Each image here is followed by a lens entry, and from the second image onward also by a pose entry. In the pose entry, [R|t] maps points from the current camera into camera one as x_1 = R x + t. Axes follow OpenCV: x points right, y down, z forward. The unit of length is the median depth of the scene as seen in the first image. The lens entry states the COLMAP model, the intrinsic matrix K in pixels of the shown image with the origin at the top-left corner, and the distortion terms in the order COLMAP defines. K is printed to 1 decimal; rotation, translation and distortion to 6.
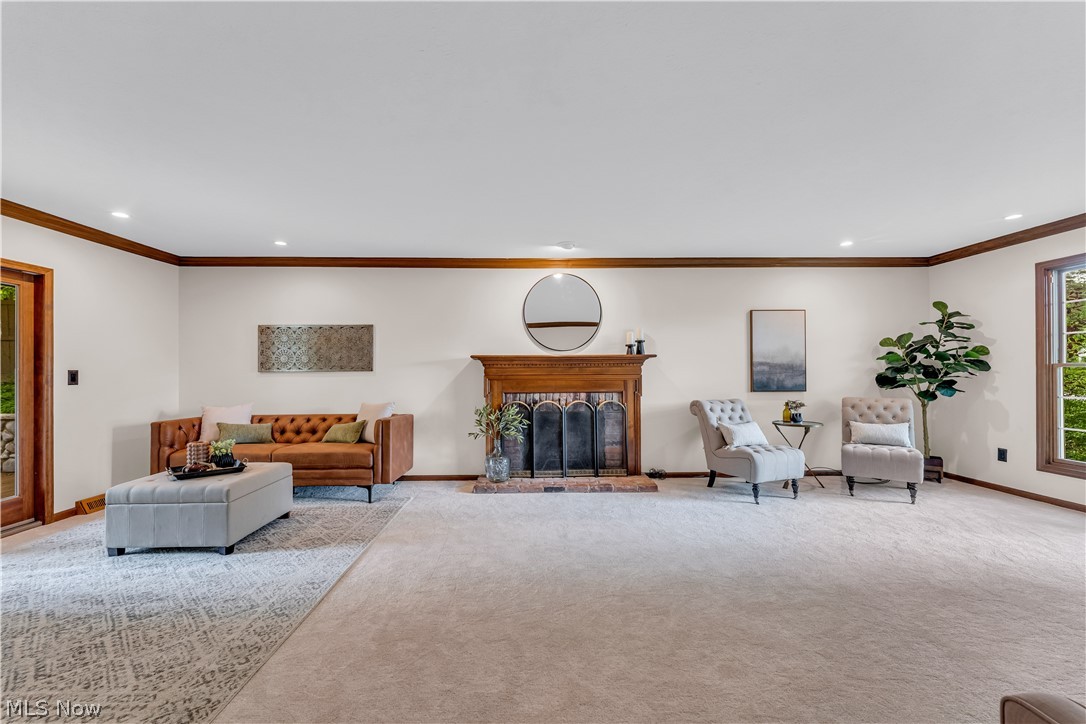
lens RADIAL K [[439.6, 0, 534.7], [0, 439.6, 367.8], [0, 0, 1]] dist [-0.004028, -0.001405]
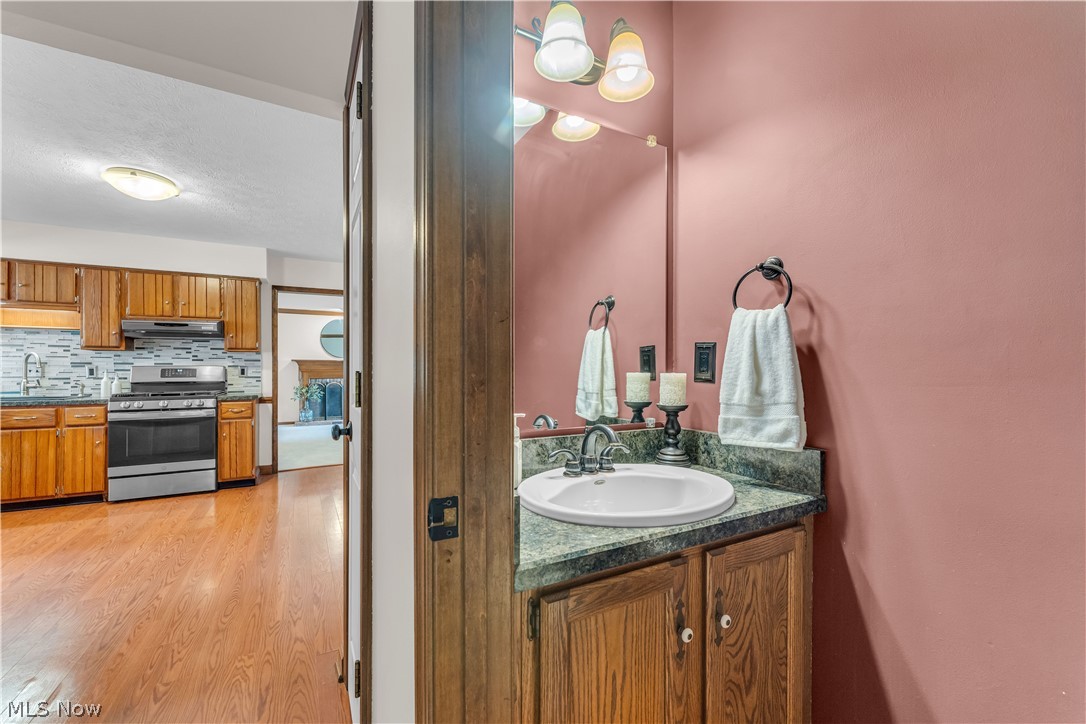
lens RADIAL K [[439.6, 0, 542.3], [0, 439.6, 366.1], [0, 0, 1]] dist [-0.004028, -0.001405]
pose [[0.885982, 0.006839, 0.463669, -0.060965], [-0.006420, 0.999976, -0.002482, -0.000908], [-0.463675, -0.000778, 0.886005, -1.288590]]
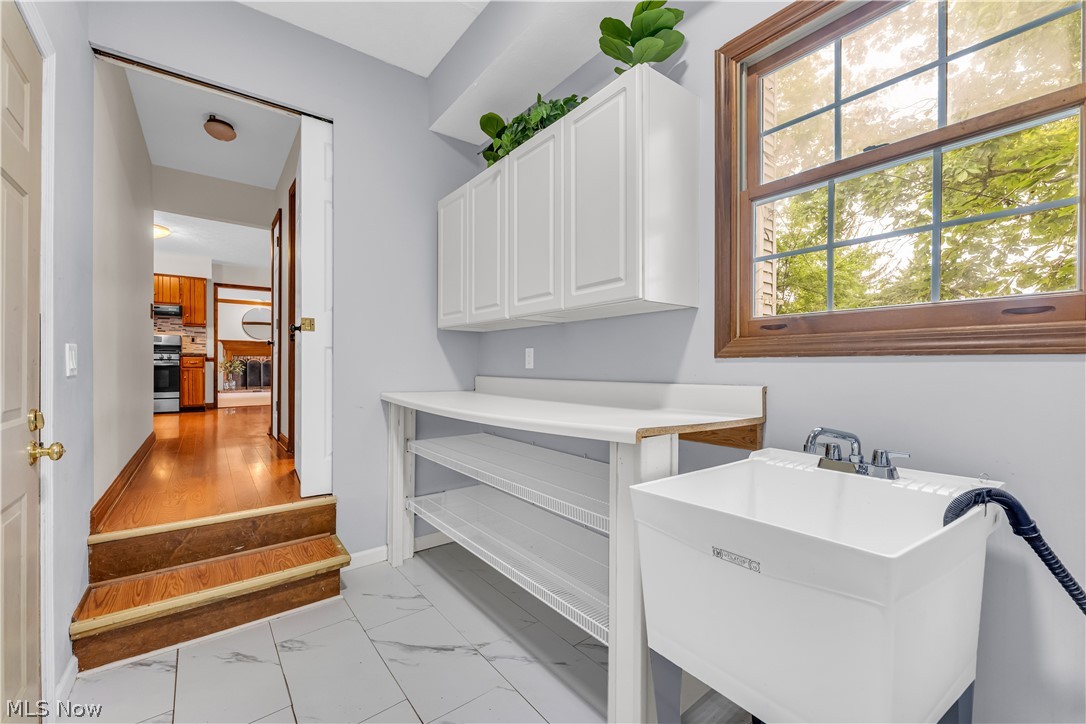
lens RADIAL K [[439.6, 0, 541.1], [0, 439.6, 366.3], [0, 0, 1]] dist [-0.004028, -0.001405]
pose [[0.807206, 0.008730, 0.590206, -0.129310], [-0.012866, 0.999913, 0.002806, 0.090287], [-0.590130, -0.009858, 0.807248, -2.051329]]
